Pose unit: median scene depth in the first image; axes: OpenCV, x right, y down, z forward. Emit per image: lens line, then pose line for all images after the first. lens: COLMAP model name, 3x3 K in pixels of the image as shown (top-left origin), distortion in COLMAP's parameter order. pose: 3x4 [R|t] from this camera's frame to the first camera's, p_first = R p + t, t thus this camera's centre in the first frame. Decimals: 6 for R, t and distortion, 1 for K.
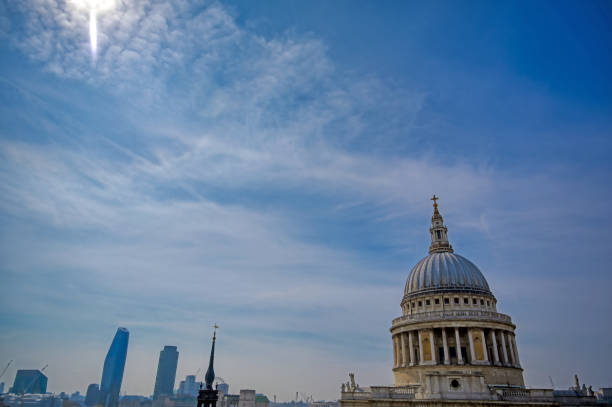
lens RADIAL K [[412.0, 0, 302.9], [0, 412.0, 204.8], [0, 0, 1]] dist [-0.018626, 0.011750]
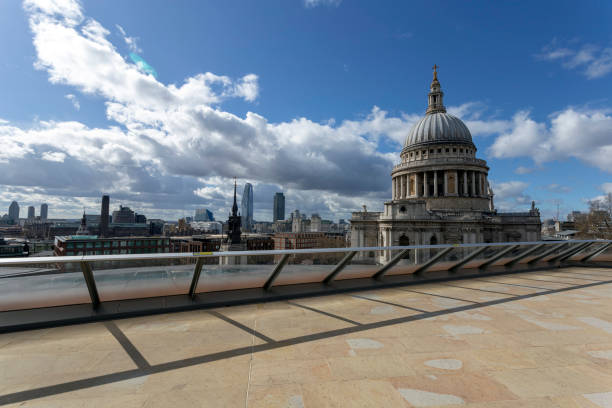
lens RADIAL K [[286.3, 0, 307.9], [0, 286.3, 203.1], [0, 0, 1]] dist [0.003659, -0.006350]
pose [[0.978046, -0.028524, -0.206426, 0.154210], [0.102211, 0.928910, 0.355920, 0.023128], [0.181599, -0.369206, 0.911432, 0.039024]]
